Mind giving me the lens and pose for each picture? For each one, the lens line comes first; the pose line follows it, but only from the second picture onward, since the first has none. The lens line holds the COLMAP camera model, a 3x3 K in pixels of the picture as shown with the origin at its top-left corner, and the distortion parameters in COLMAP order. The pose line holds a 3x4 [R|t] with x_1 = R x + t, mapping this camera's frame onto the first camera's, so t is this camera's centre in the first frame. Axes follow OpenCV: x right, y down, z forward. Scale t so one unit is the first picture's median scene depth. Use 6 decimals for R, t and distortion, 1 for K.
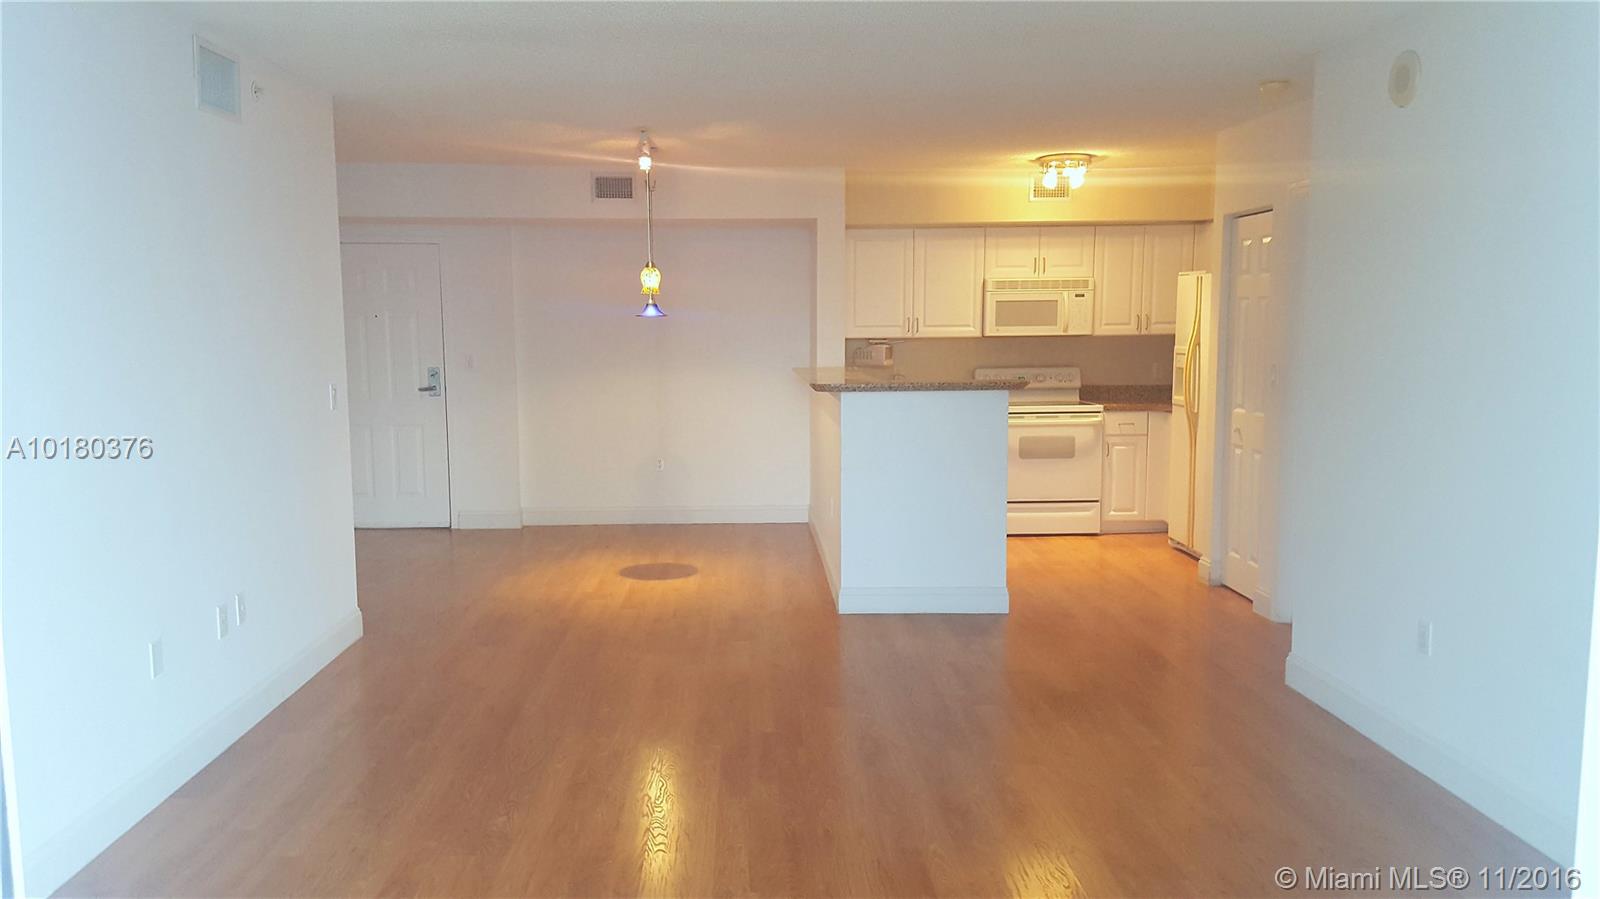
lens RADIAL K [[1202.2, 0, 773.1], [0, 1202.2, 495.7], [0, 0, 1]] dist [0.053422, -0.069494]
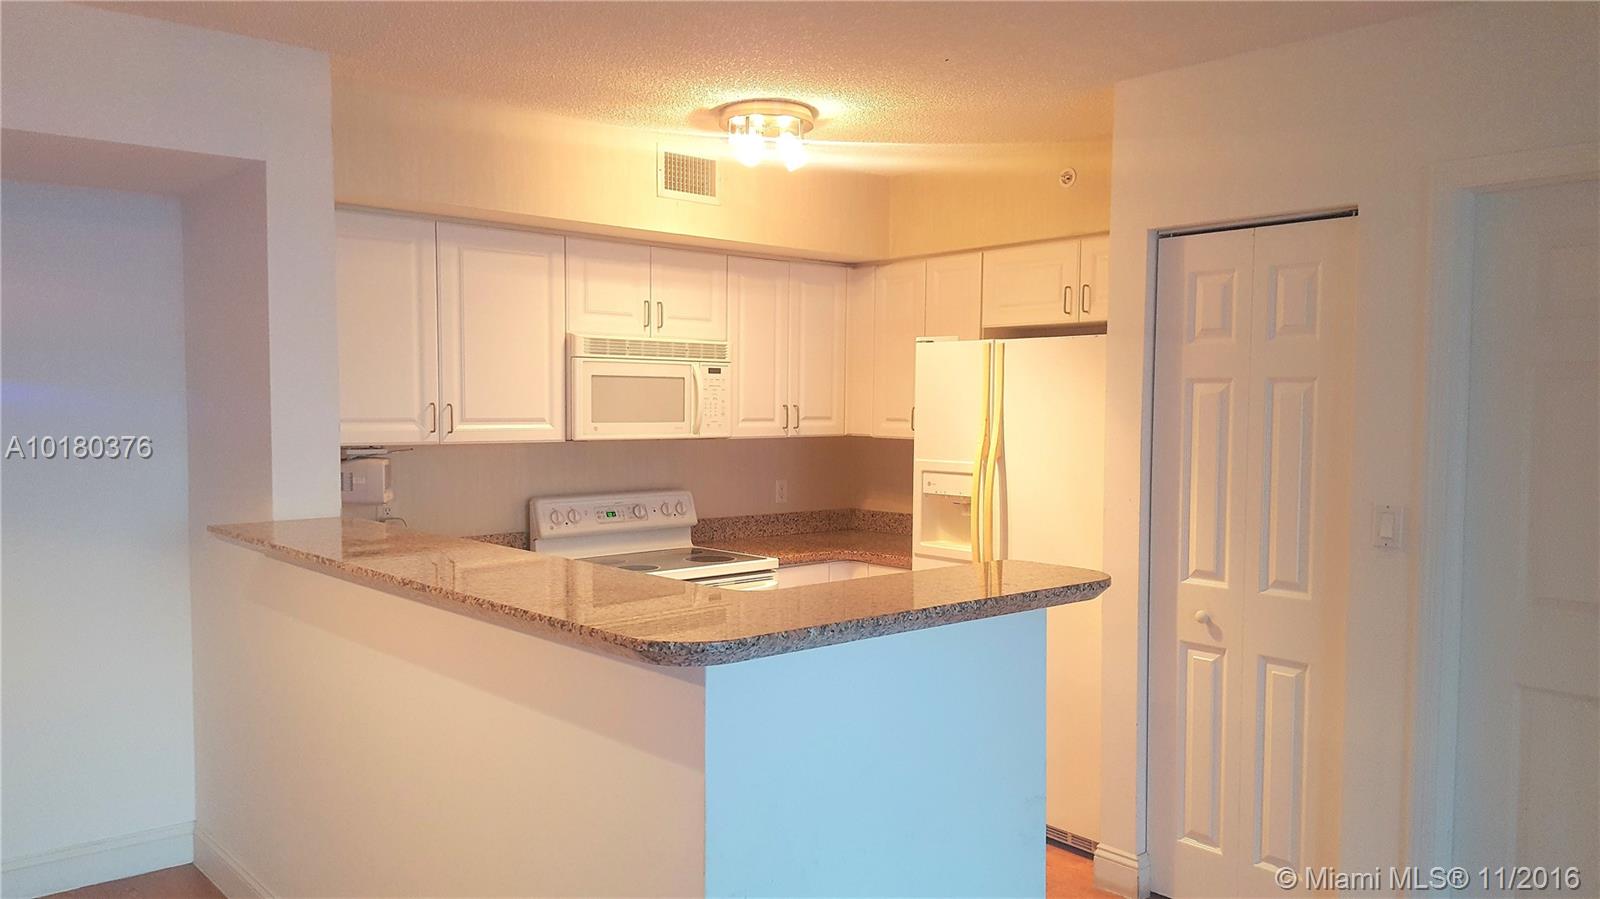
lens RADIAL K [[1202.2, 0, 826.8], [0, 1202.2, 471.7], [0, 0, 1]] dist [0.053422, -0.069494]
pose [[0.775432, -0.023282, 0.631002, -0.071055], [0.080097, 0.994874, -0.061723, -0.077828], [-0.626331, 0.098403, 0.773322, 0.526573]]
